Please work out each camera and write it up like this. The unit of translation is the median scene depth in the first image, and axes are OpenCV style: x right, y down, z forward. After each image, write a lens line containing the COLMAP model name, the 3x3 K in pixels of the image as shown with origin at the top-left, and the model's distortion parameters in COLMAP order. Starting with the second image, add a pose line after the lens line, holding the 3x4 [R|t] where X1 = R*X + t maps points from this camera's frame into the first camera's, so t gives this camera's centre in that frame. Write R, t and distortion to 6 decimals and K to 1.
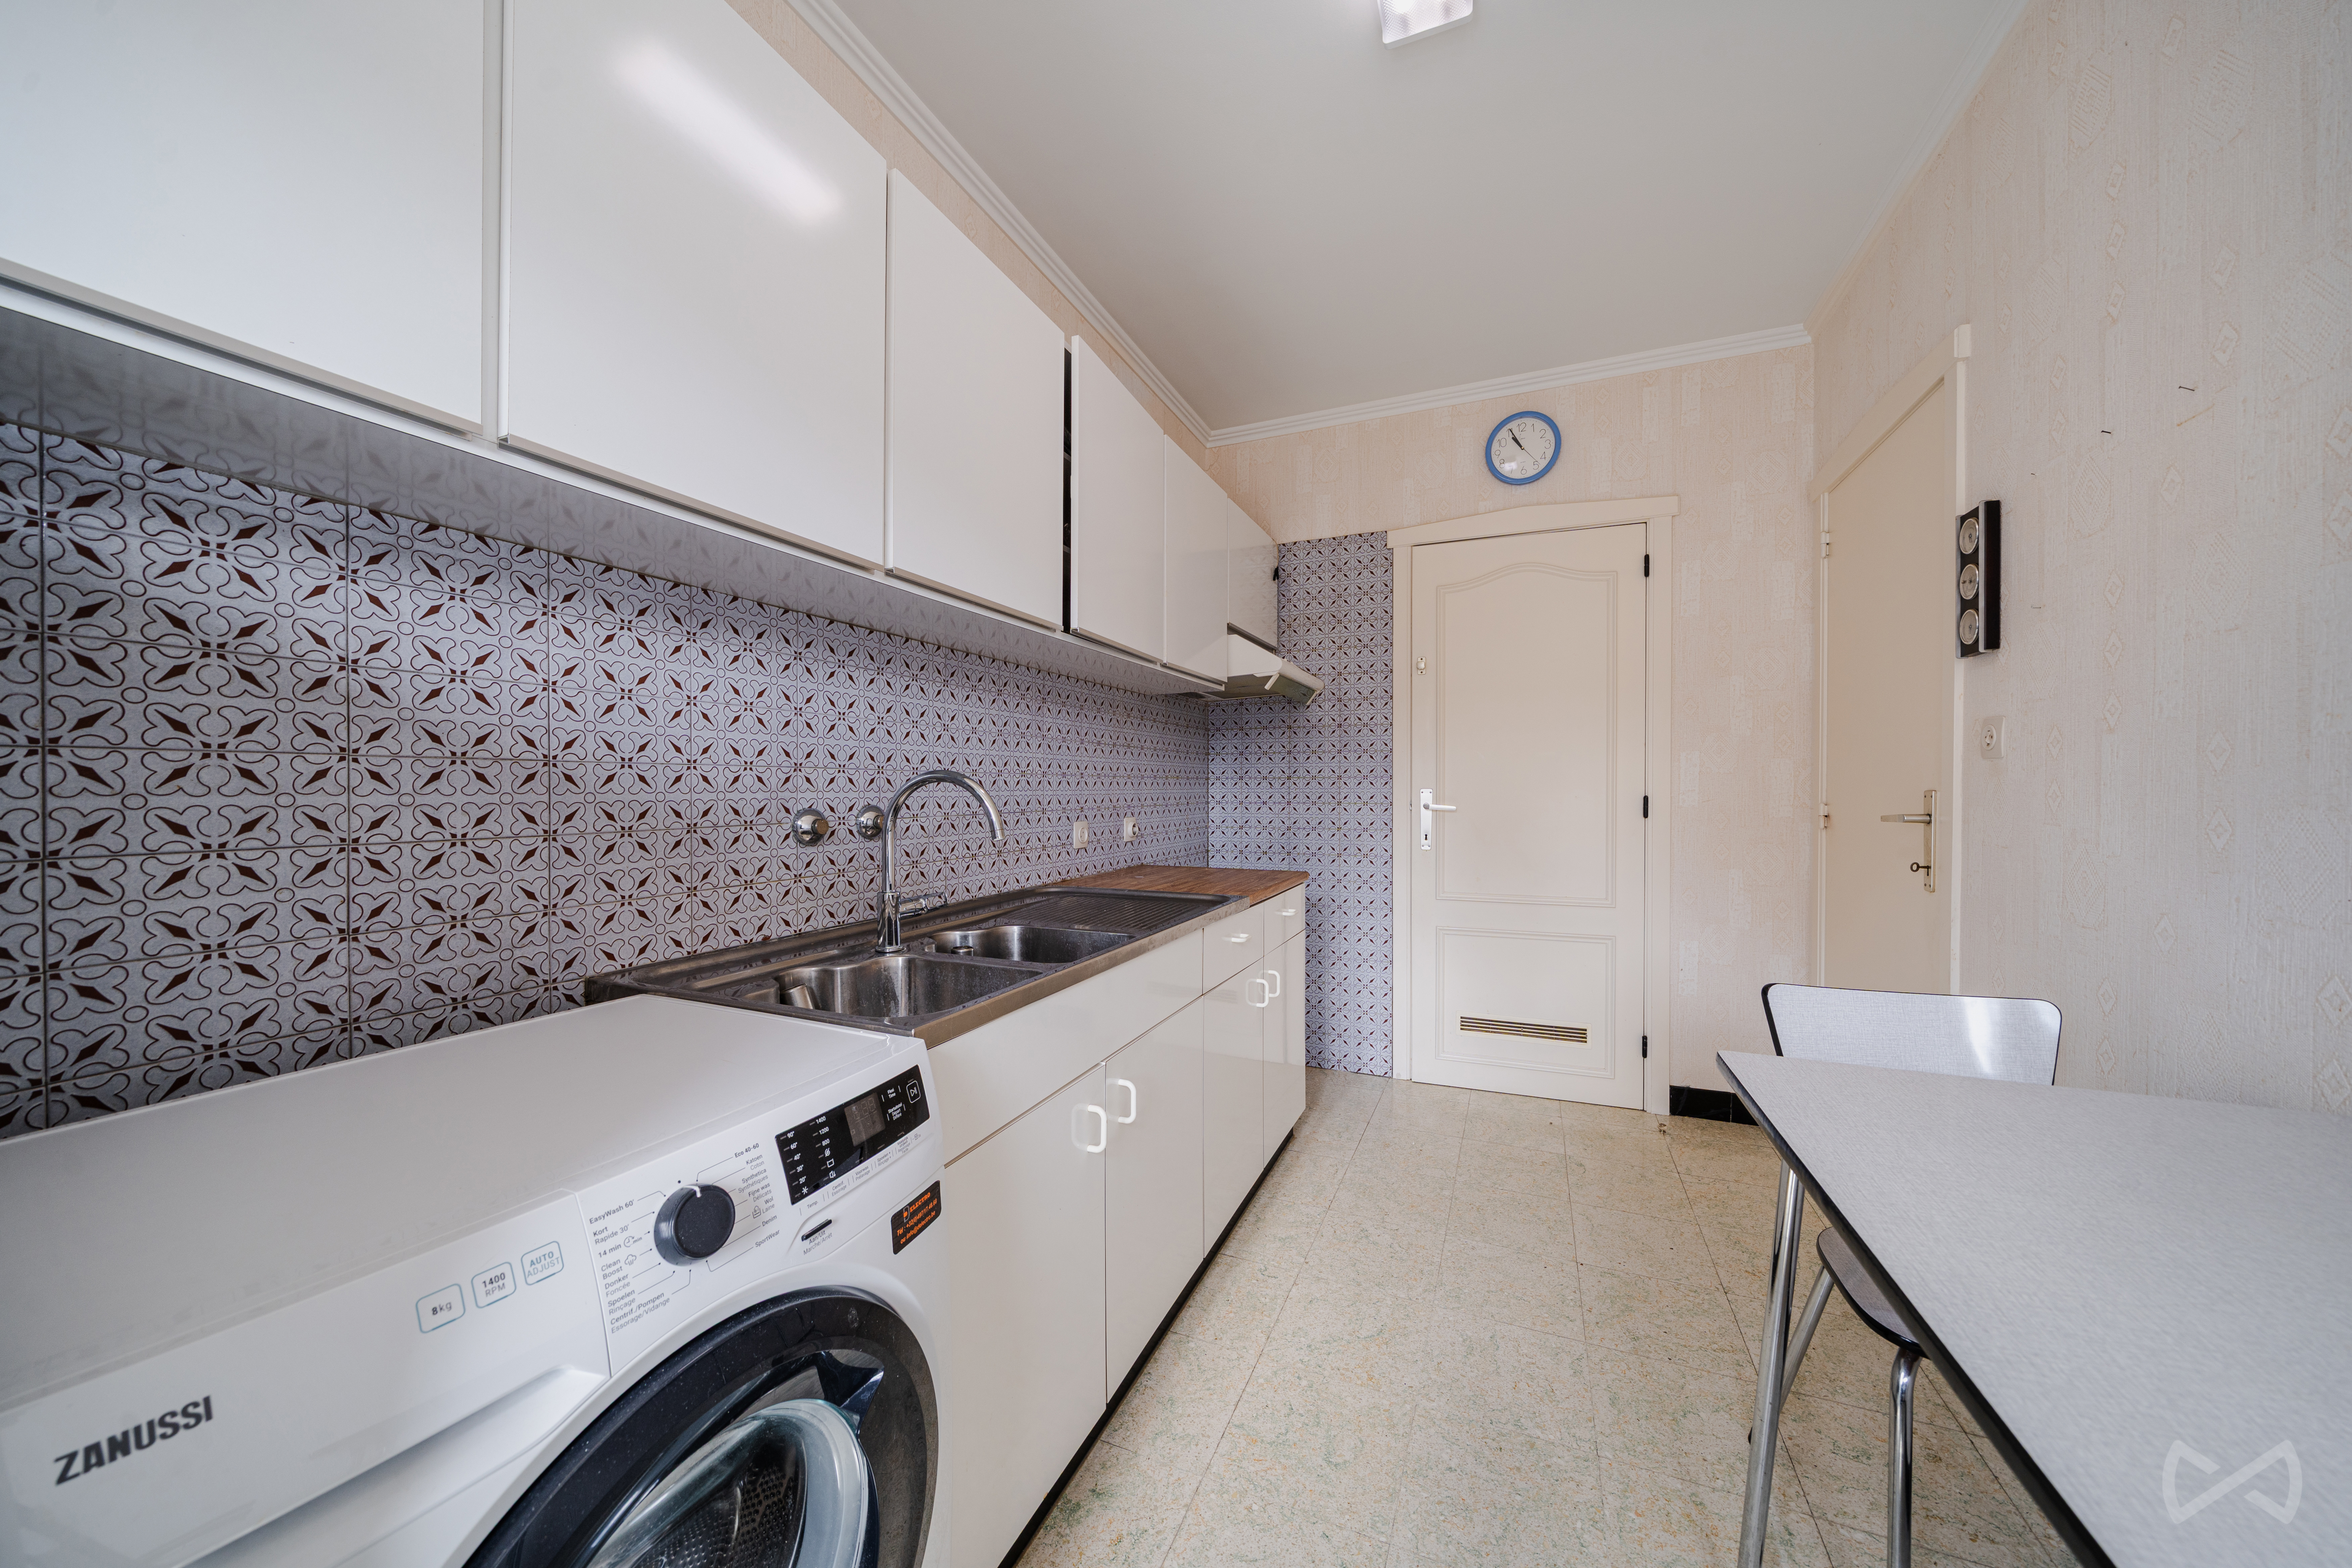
lens RADIAL K [[799.8, 0, 1172.6], [0, 799.8, 791.3], [0, 0, 1]] dist [-0.000855, 0.000084]
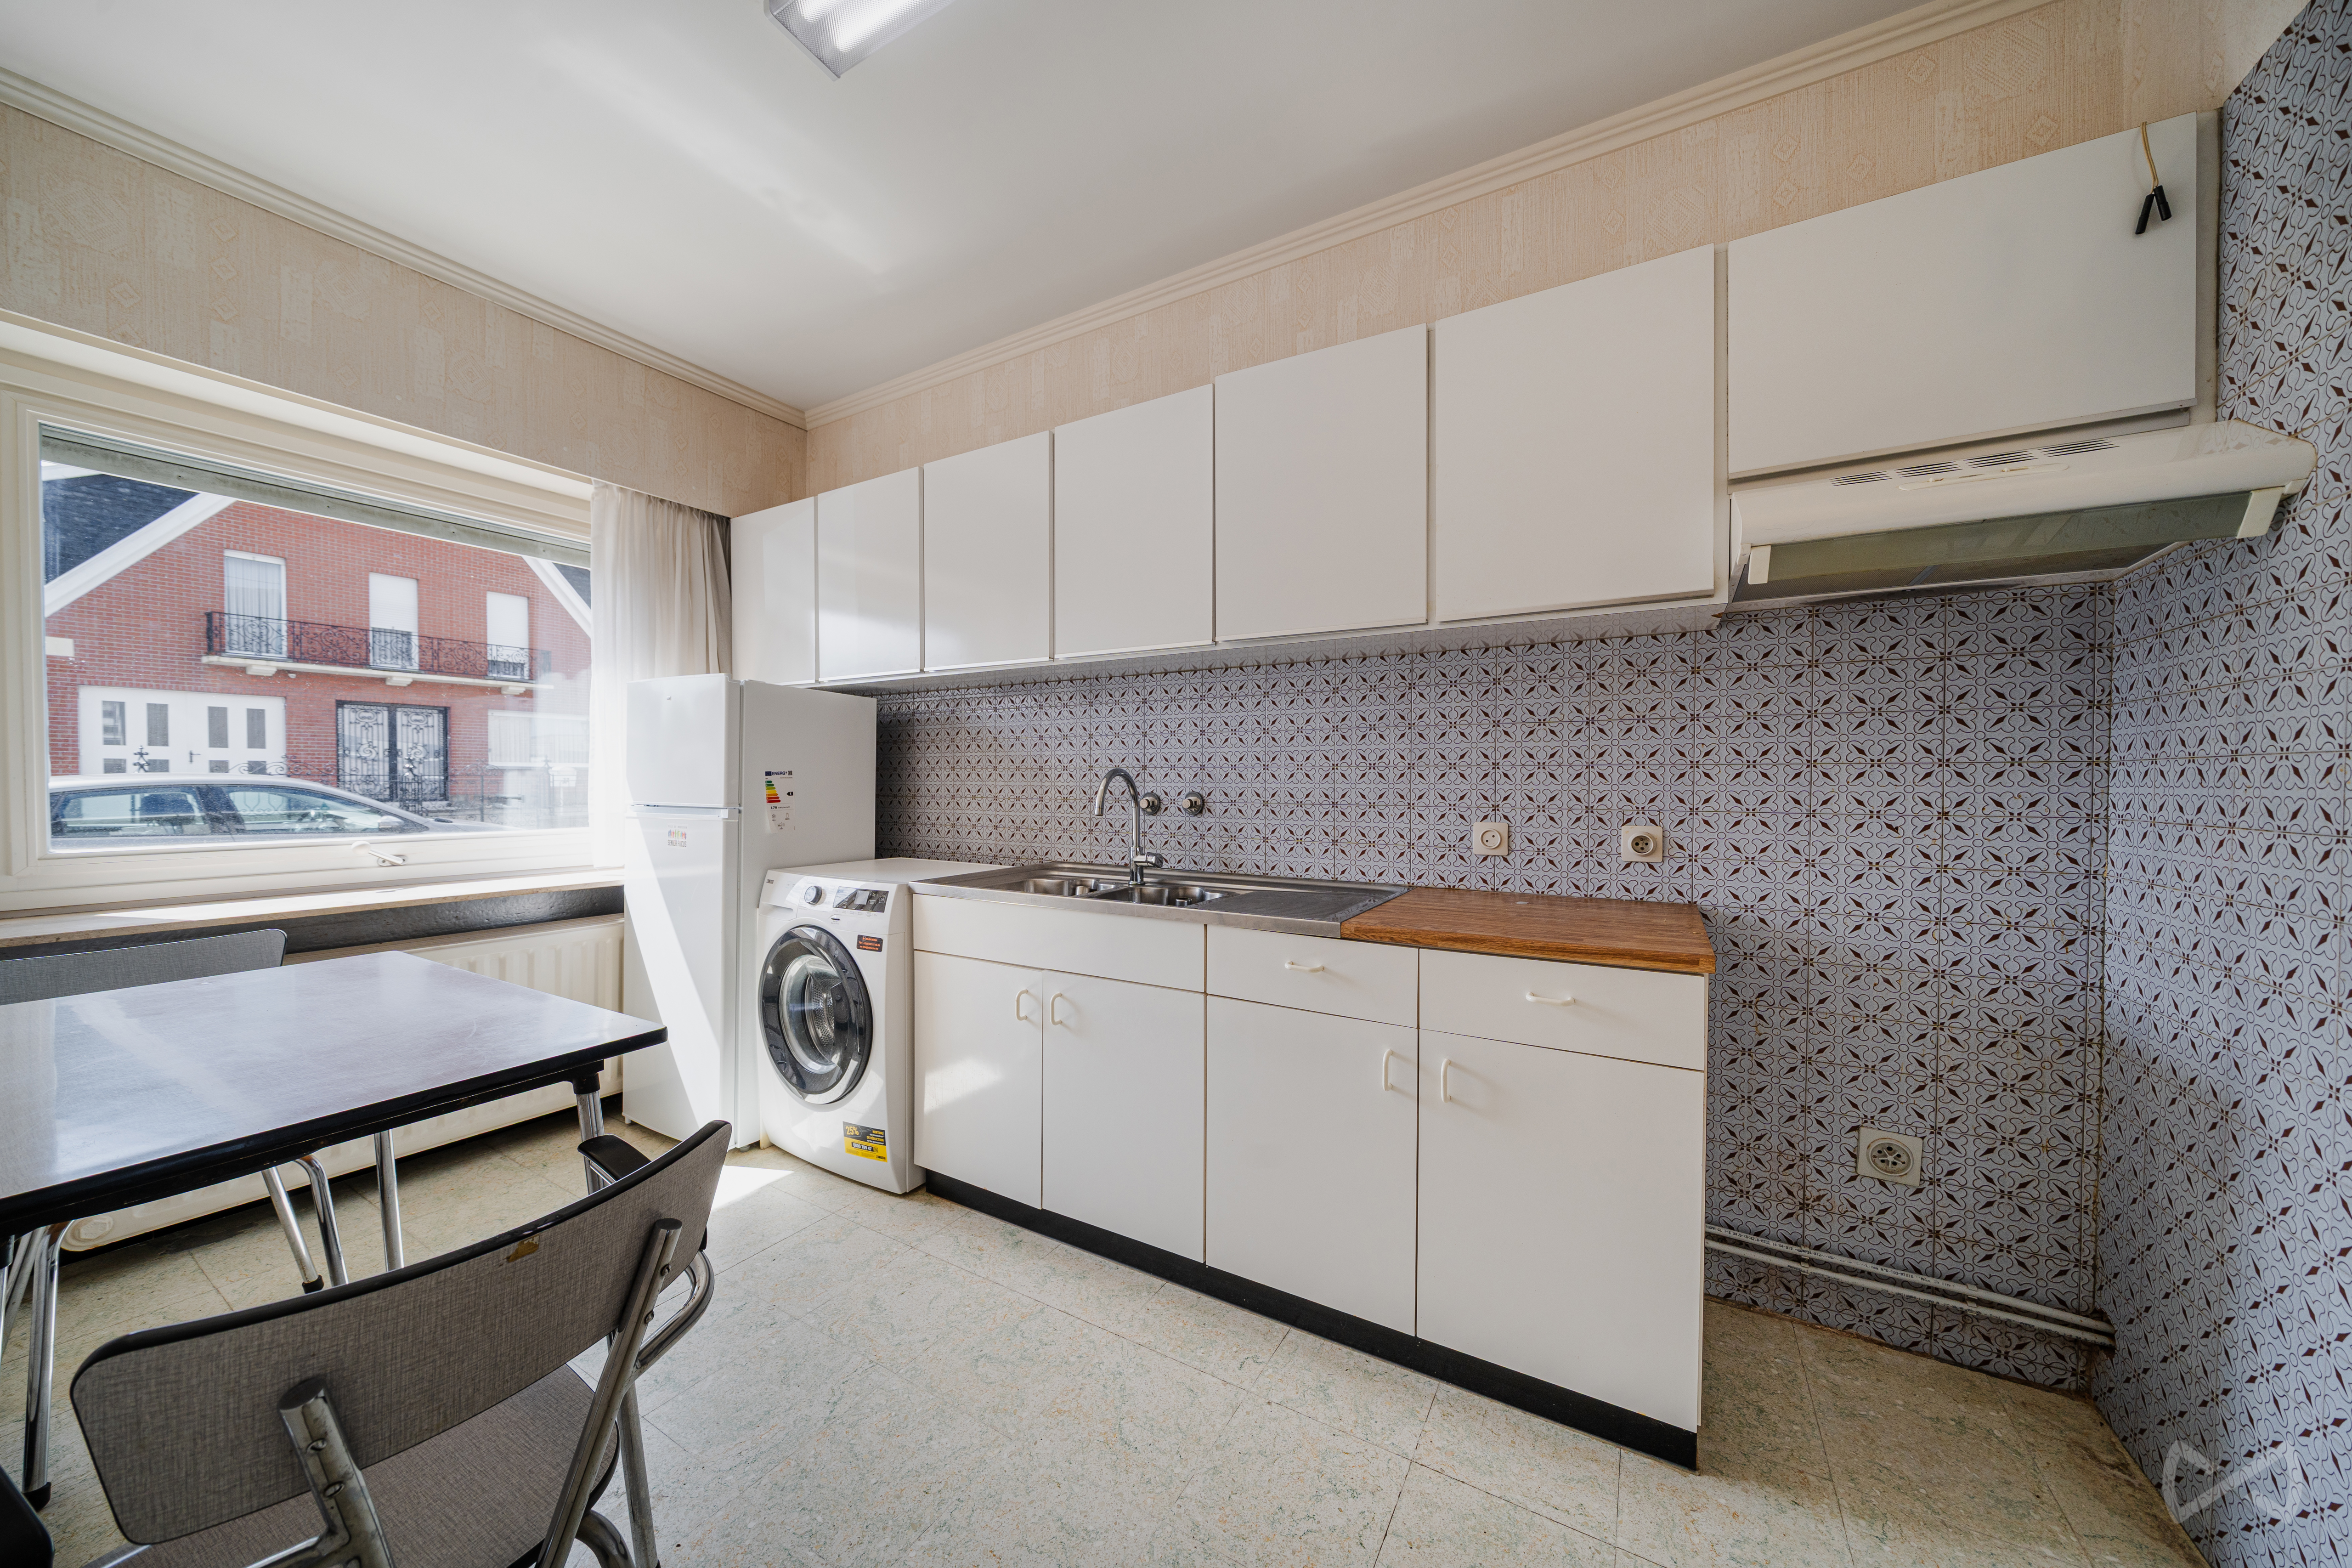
lens RADIAL K [[799.8, 0, 1186.1], [0, 799.8, 787.2], [0, 0, 1]] dist [-0.000855, 0.000084]
pose [[-0.114349, 0.009457, -0.993396, 1.162136], [-0.007790, 0.999915, 0.010415, -0.006444], [0.993410, 0.008930, -0.114266, 1.256204]]
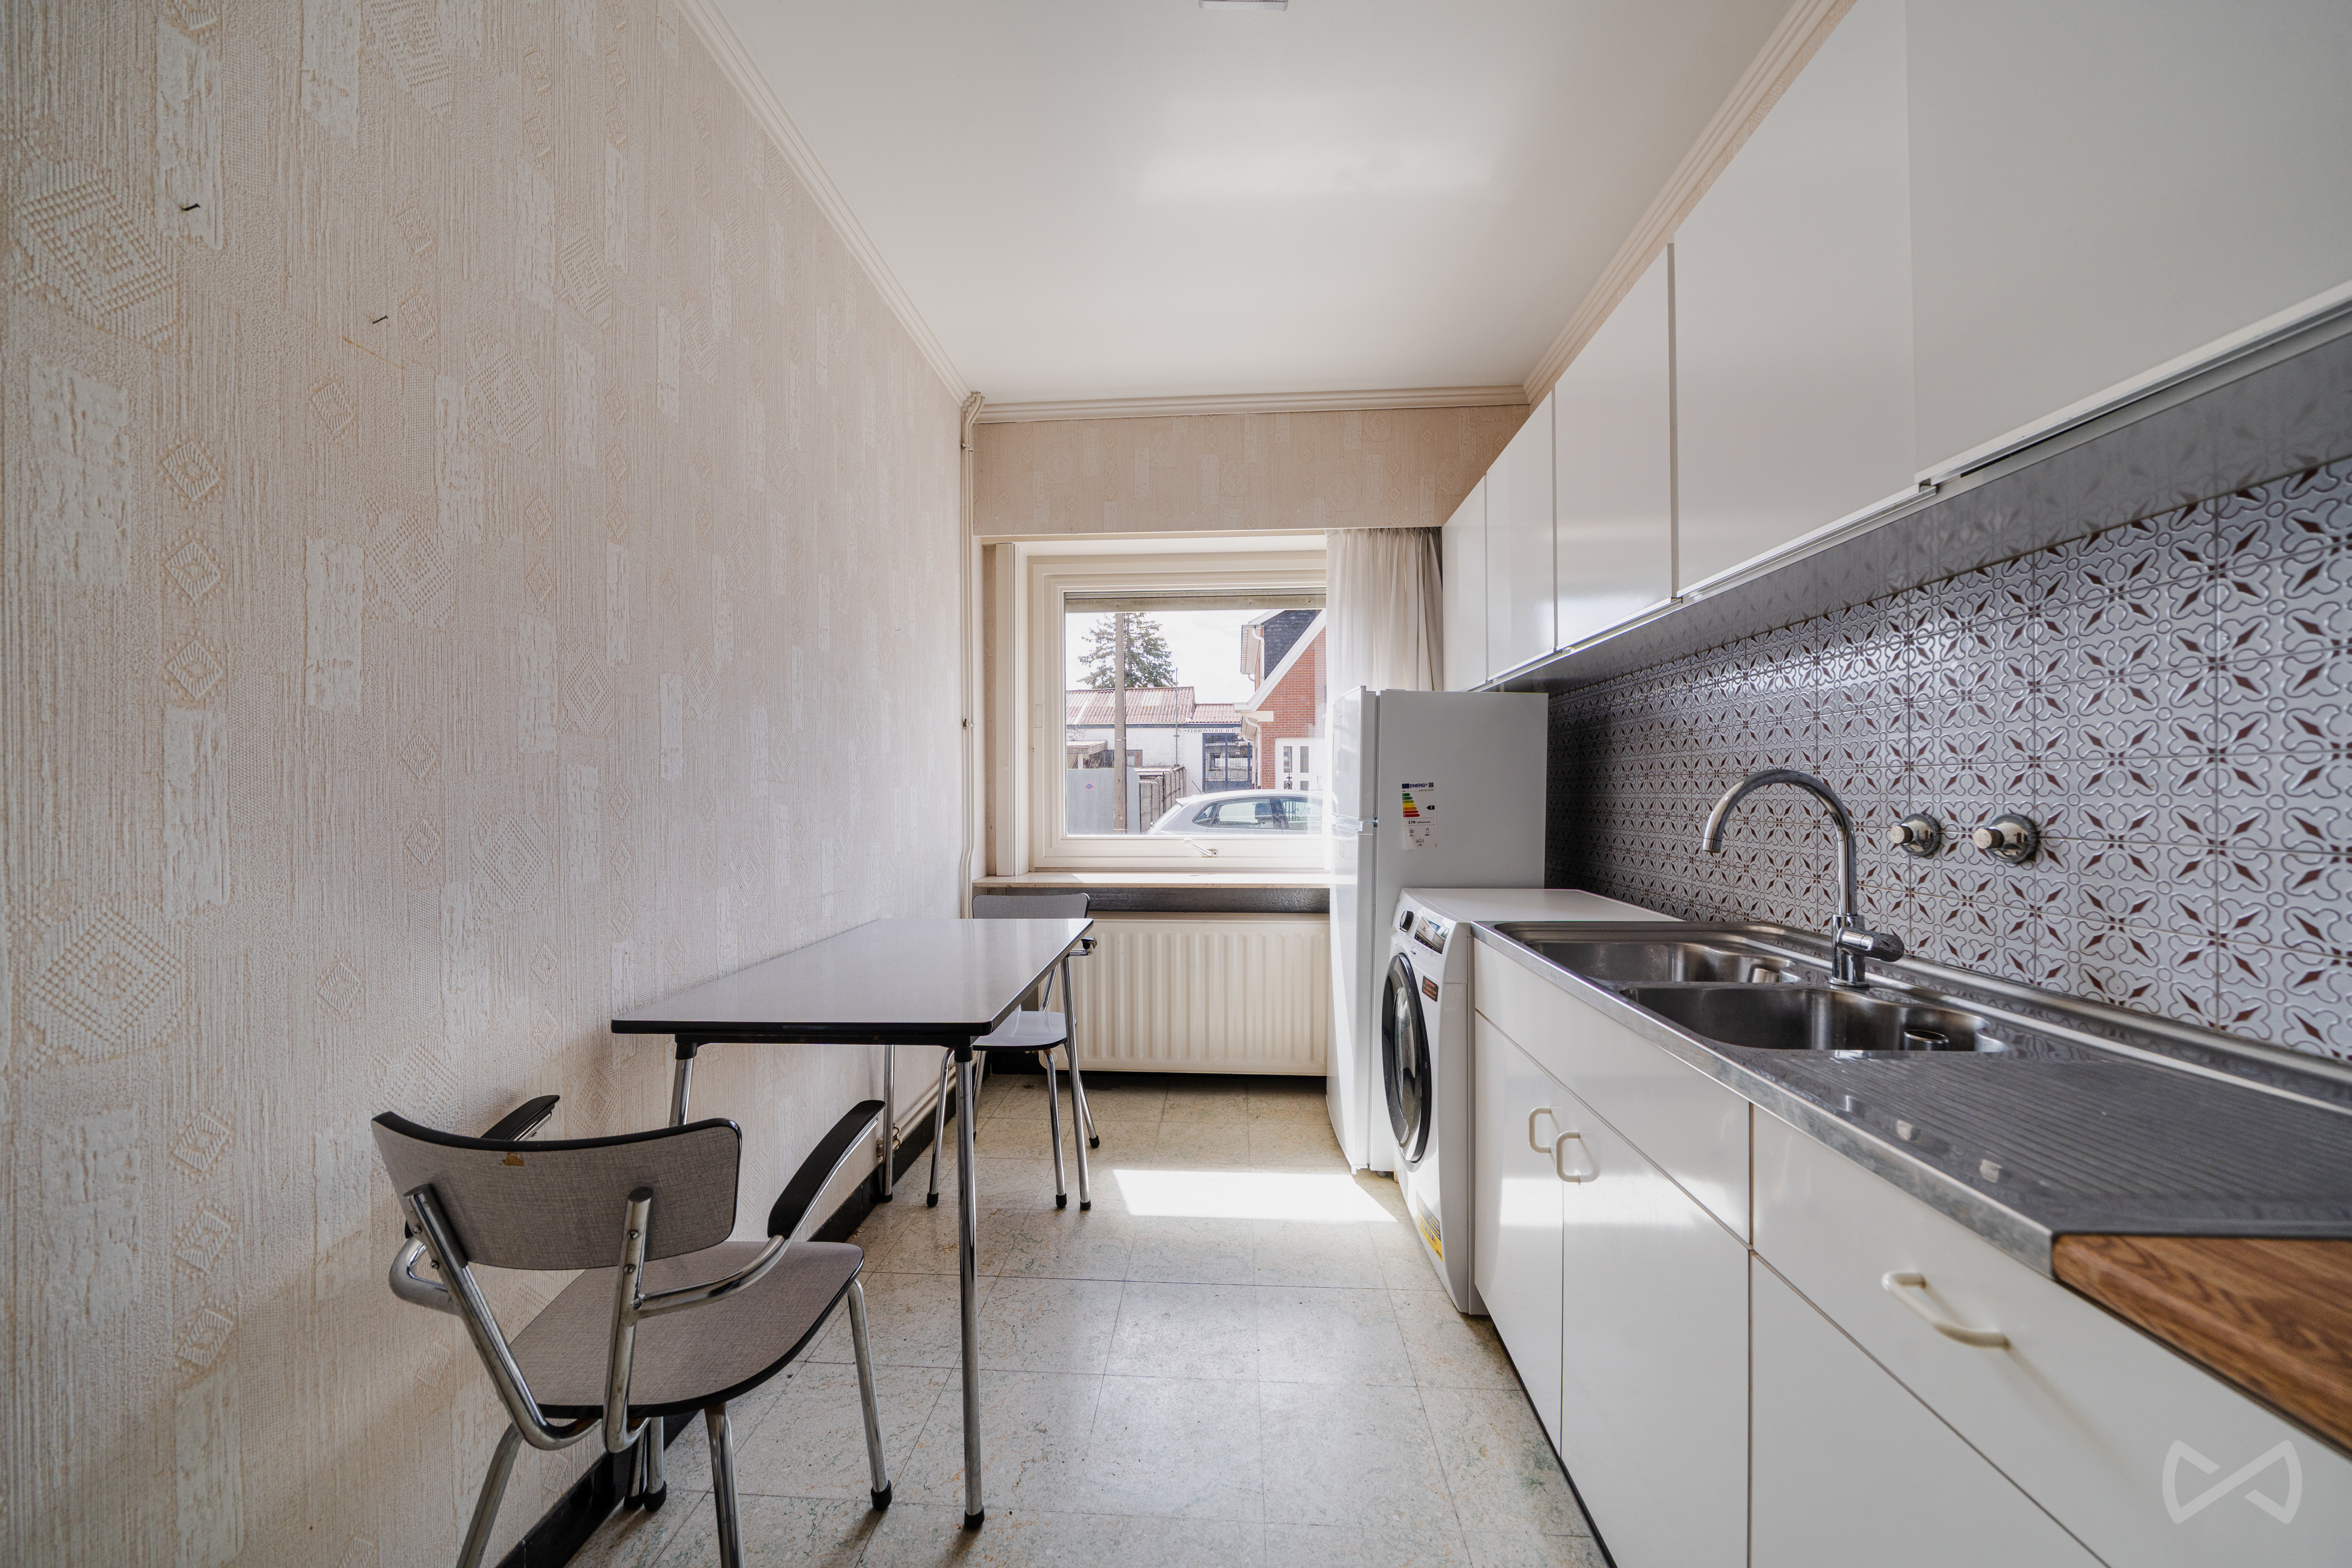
lens RADIAL K [[799.8, 0, 1182.6], [0, 799.8, 793.2], [0, 0, 1]] dist [-0.000855, 0.000084]
pose [[-0.936664, 0.004588, -0.350199, 0.578777], [0.002575, 0.999977, 0.006214, -0.007464], [0.350219, 0.004919, -0.936655, 1.518195]]
